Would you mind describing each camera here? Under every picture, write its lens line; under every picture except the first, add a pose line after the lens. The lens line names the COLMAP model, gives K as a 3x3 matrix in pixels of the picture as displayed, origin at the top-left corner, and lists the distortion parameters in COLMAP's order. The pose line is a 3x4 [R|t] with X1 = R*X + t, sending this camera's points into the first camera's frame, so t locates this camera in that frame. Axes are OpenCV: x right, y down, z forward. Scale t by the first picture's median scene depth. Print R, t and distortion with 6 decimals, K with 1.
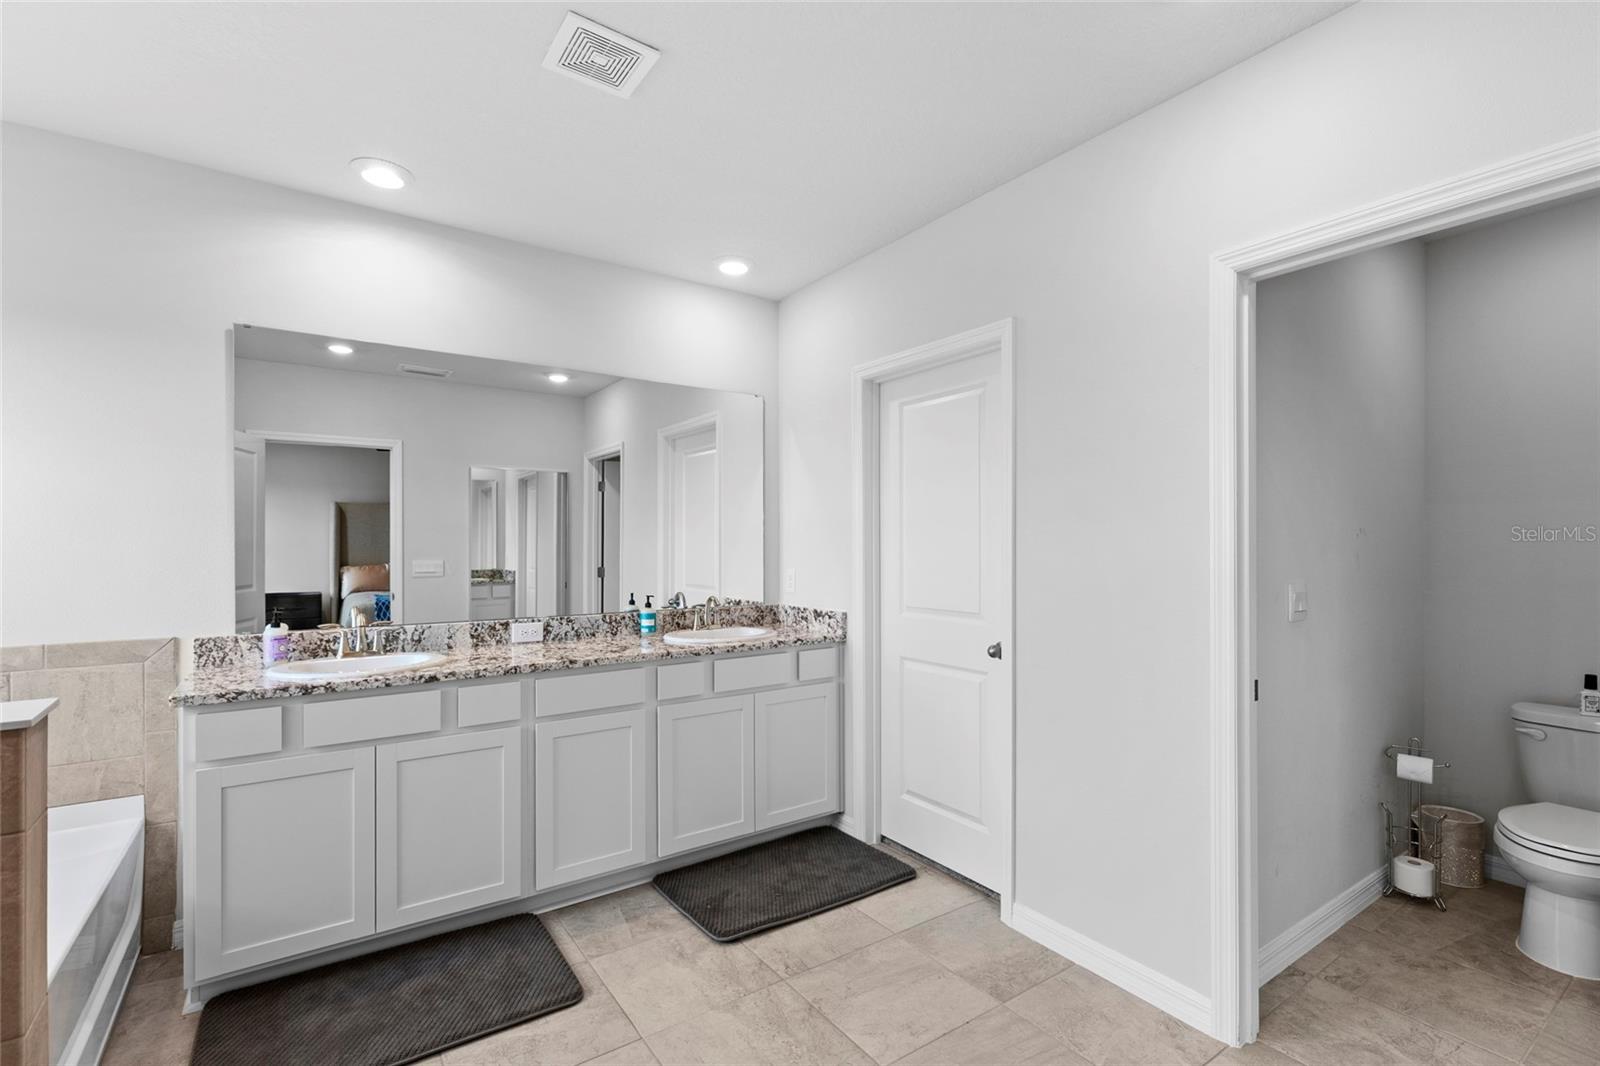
lens RADIAL K [[732.9, 0, 808.3], [0, 732.9, 559.1], [0, 0, 1]] dist [0.001742, 0.000172]
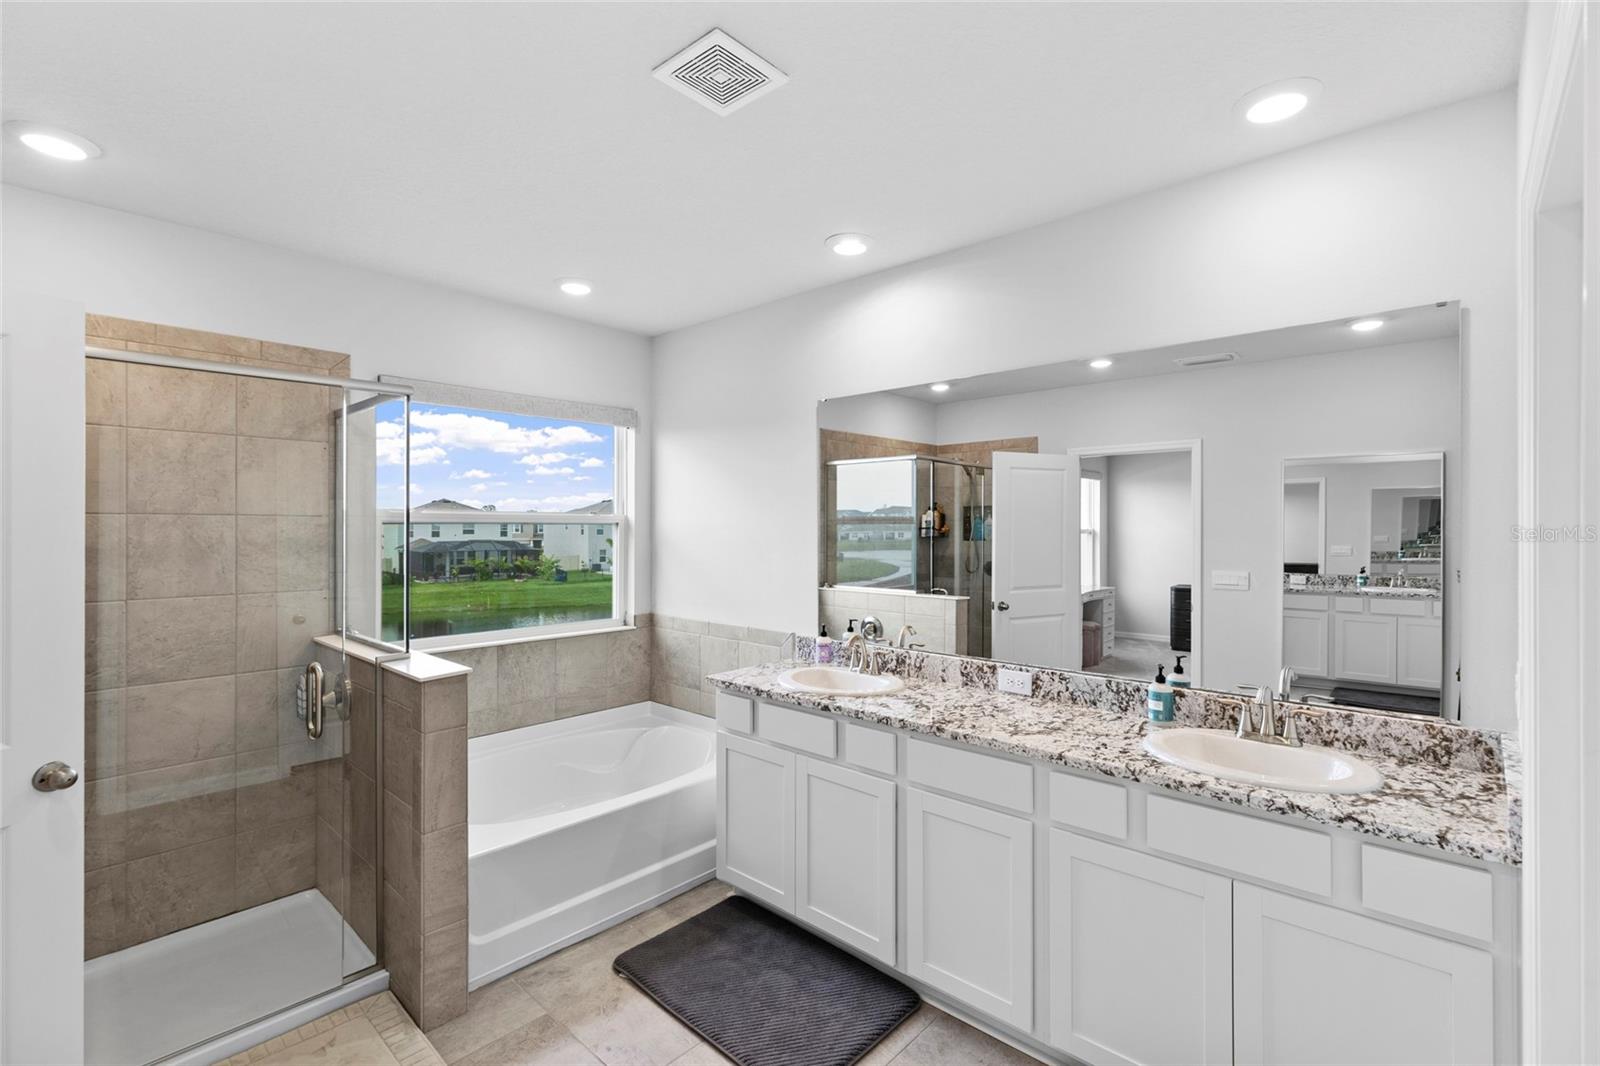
lens RADIAL K [[717.7, 0, 800.0], [0, 717.7, 533.0], [0, 0, 1]] dist [0.002051, -0.000188]
pose [[0.214718, 0.010540, -0.976619, 0.409669], [-0.020419, 0.999772, 0.006300, -0.079874], [0.976463, 0.018589, 0.214885, 0.607575]]
